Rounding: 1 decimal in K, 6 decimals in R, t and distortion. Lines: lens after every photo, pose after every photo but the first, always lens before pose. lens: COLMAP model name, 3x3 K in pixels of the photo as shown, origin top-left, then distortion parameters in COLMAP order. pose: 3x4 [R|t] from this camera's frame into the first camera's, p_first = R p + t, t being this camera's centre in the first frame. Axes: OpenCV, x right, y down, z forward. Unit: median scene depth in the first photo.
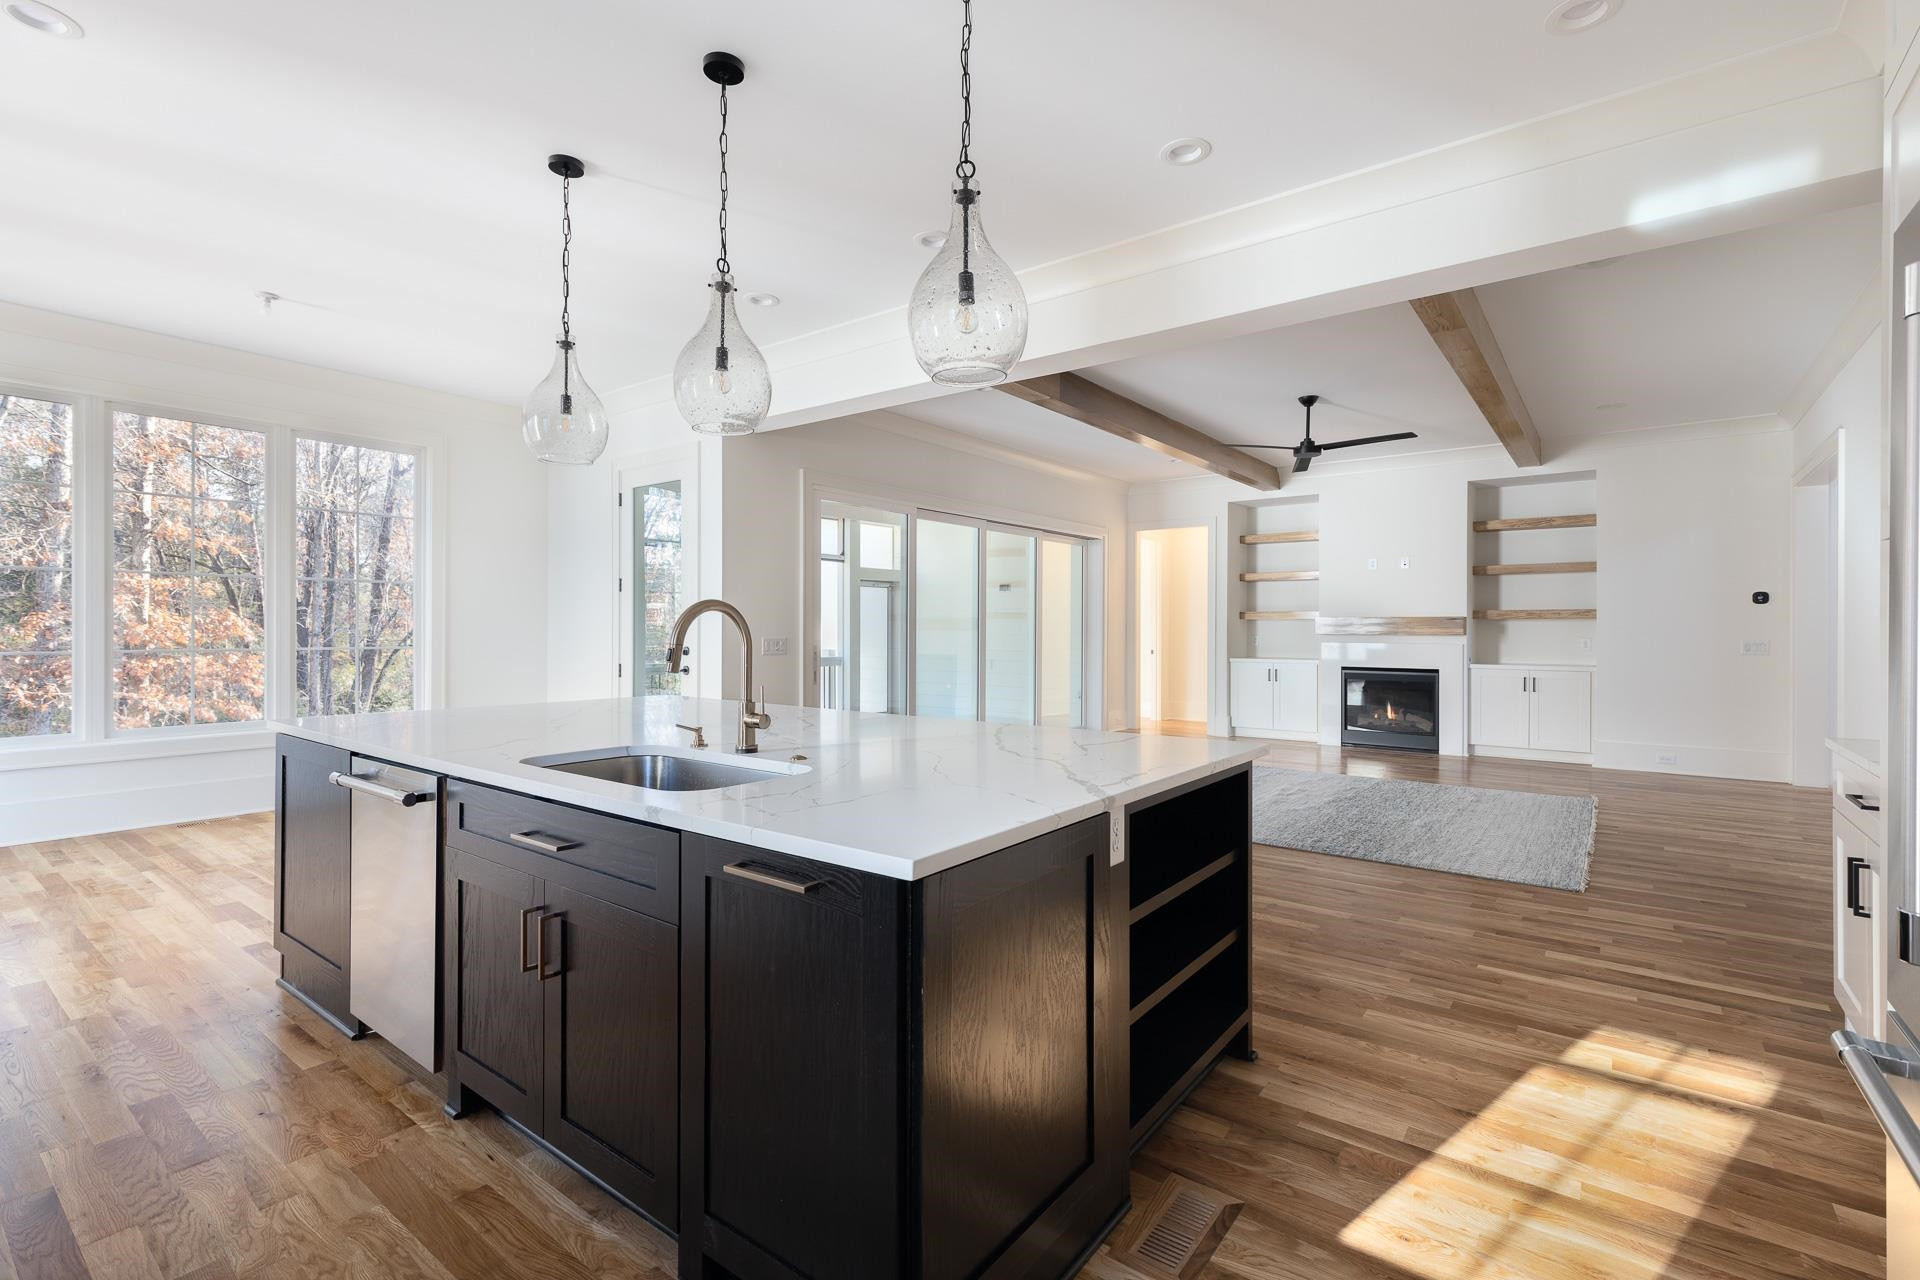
lens RADIAL K [[862.3, 0, 960.0], [0, 862.3, 640.0], [0, 0, 1]] dist [0.008676, -0.000997]
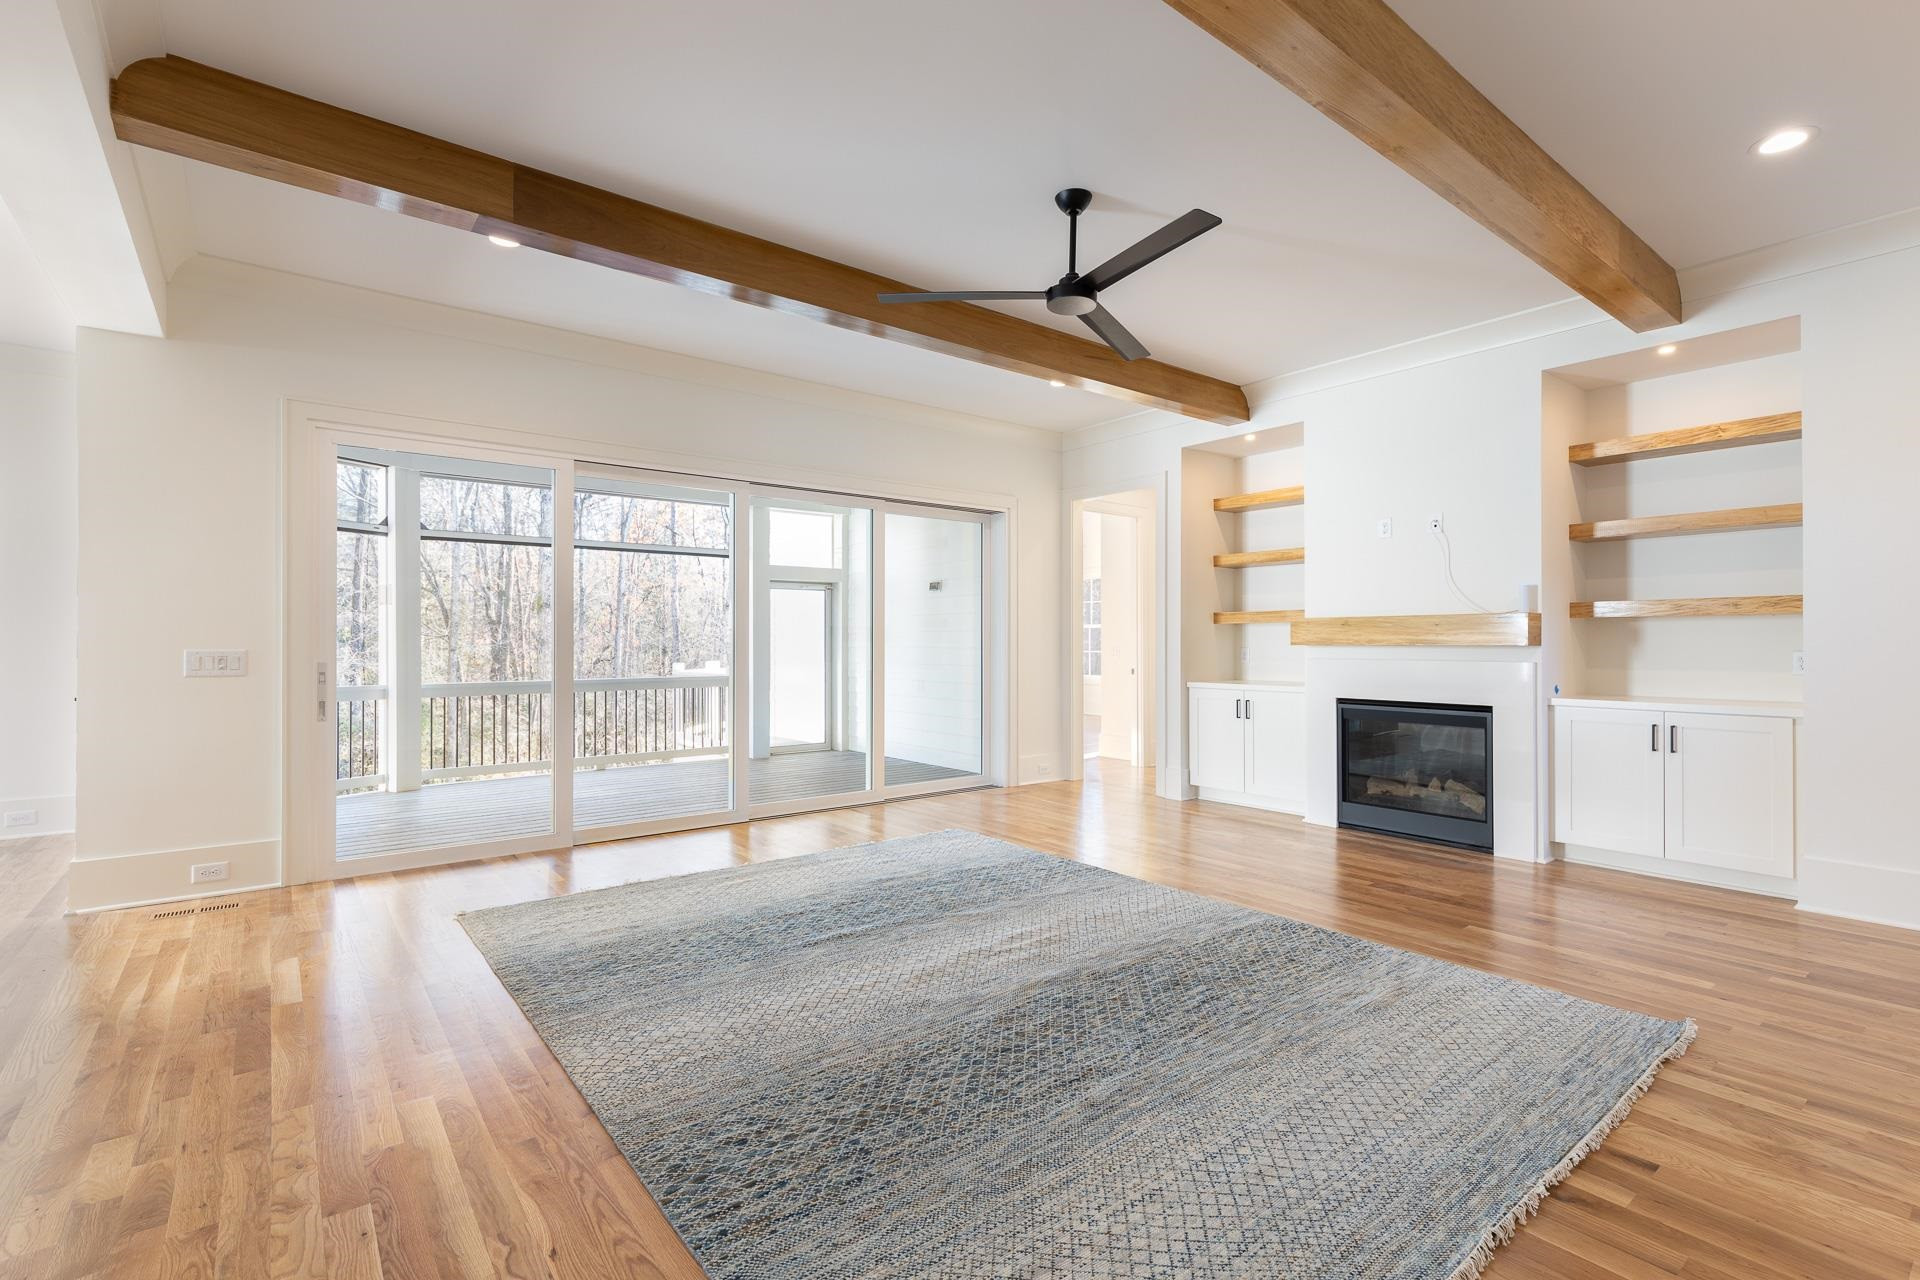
lens RADIAL K [[862.3, 0, 960.0], [0, 862.3, 640.0], [0, 0, 1]] dist [0.008676, -0.000997]
pose [[0.970510, -0.002918, -0.241041, 0.341781], [-0.001321, 0.999847, -0.017424, 0.000456], [0.241055, 0.017229, 0.970358, 0.350609]]
